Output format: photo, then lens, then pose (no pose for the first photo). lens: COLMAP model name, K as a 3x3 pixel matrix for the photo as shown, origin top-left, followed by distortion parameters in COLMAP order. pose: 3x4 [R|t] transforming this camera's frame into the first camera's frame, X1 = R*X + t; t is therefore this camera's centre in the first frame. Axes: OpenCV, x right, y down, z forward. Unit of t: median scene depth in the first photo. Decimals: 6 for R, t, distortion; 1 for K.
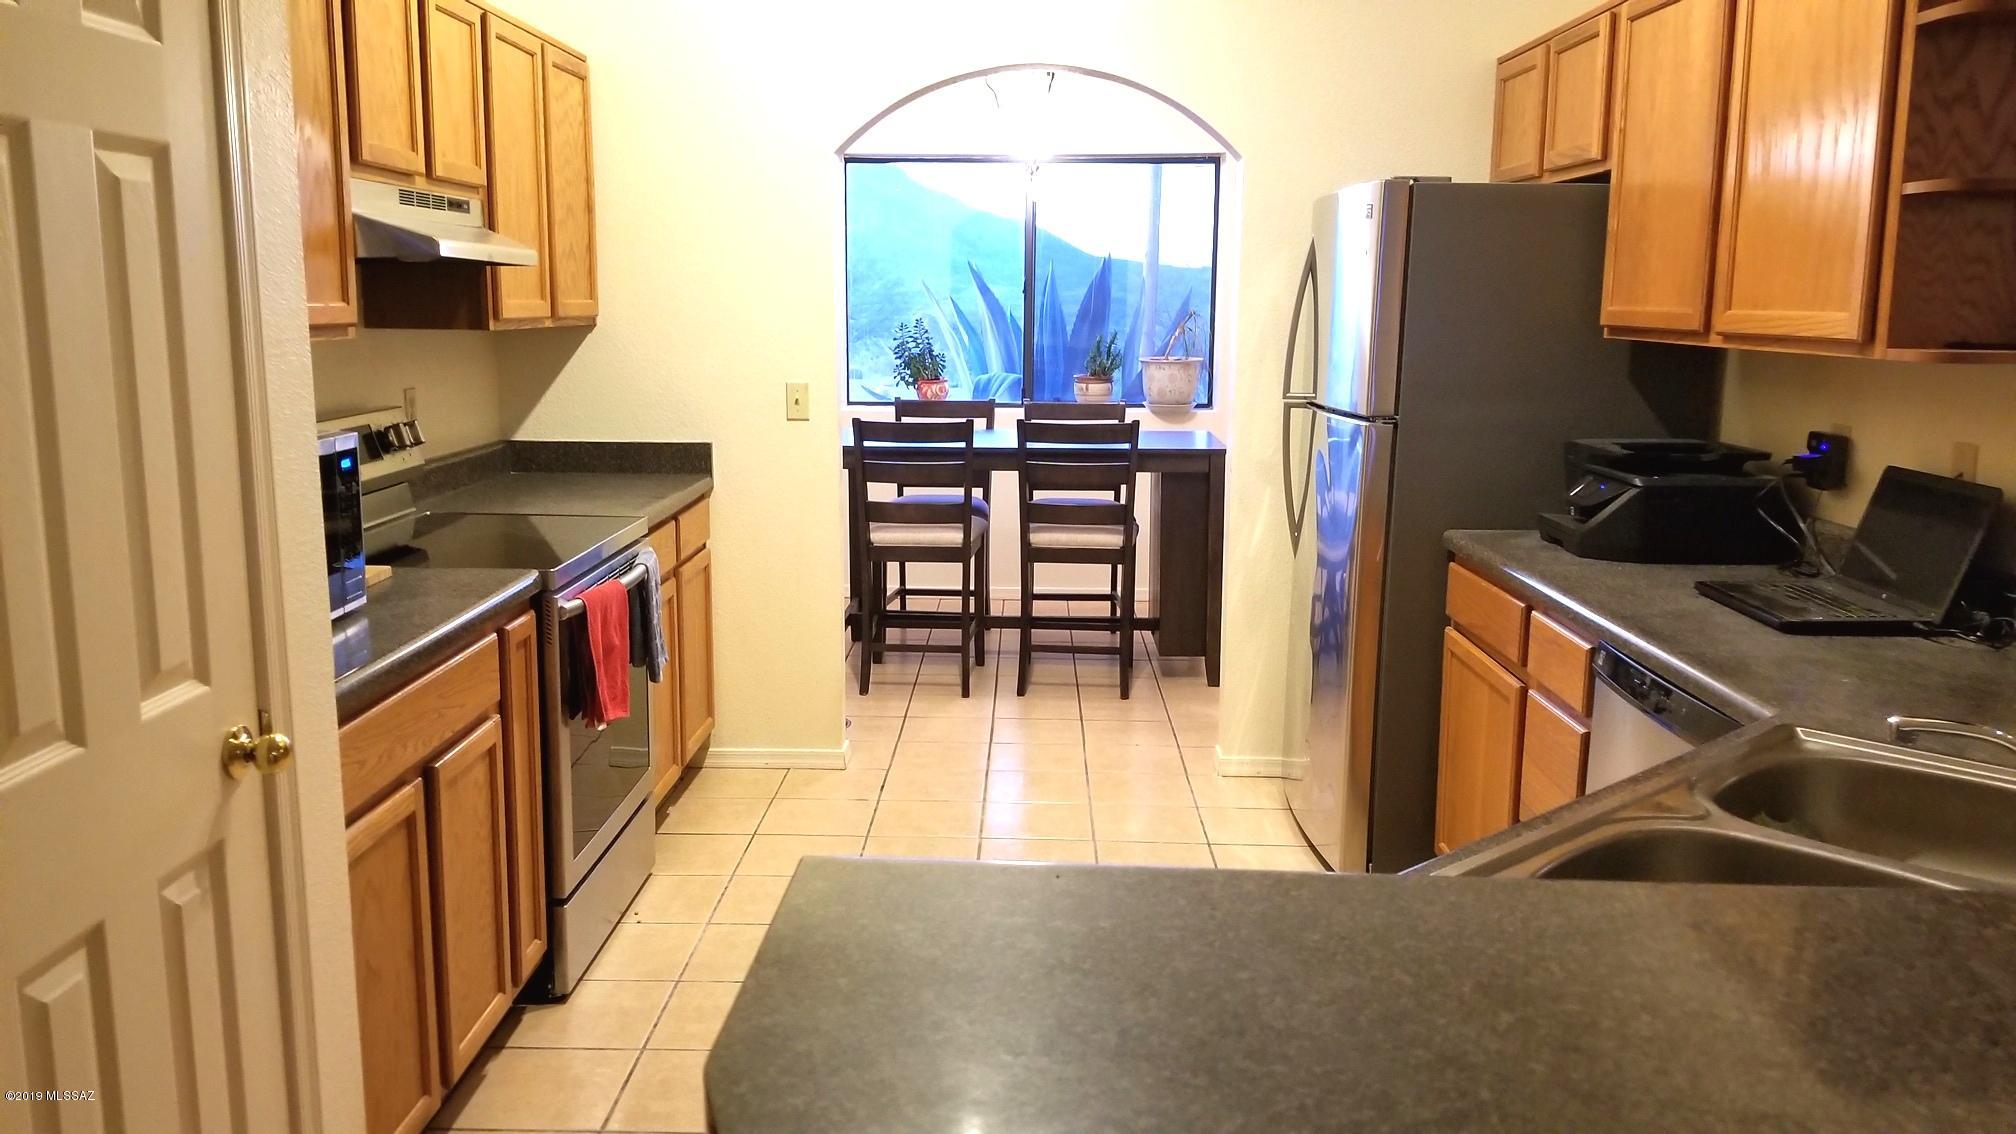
lens RADIAL K [[1567.8, 0, 1012.0], [0, 1567.8, 561.0], [0, 0, 1]] dist [0.046532, -0.023808]
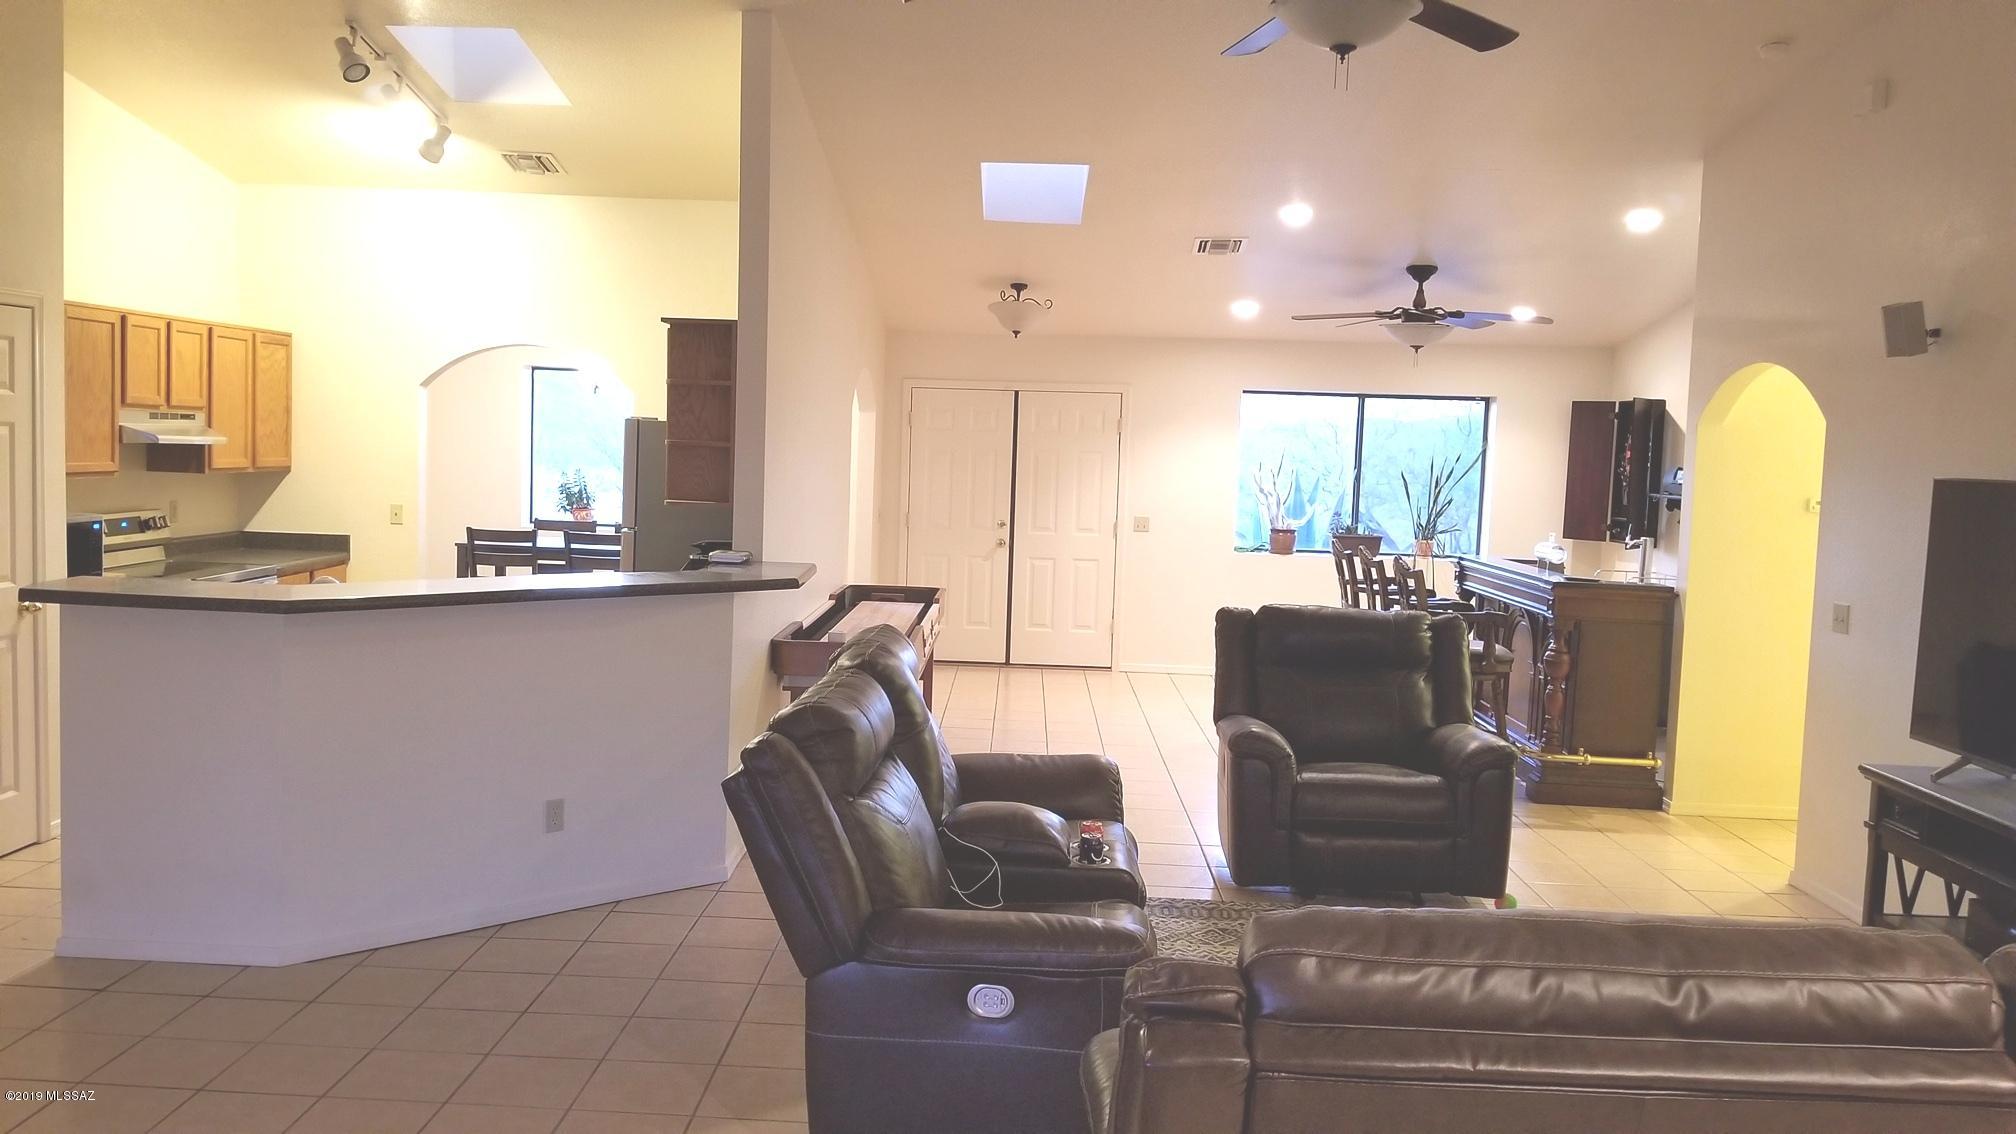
lens RADIAL K [[1567.8, 0, 993.0], [0, 1567.8, 567.8], [0, 0, 1]] dist [0.046532, -0.023808]
pose [[0.999609, 0.027851, -0.002490, 0.707283], [-0.027962, 0.995958, -0.085351, 0.125077], [0.000103, 0.085387, 0.996348, -1.059006]]
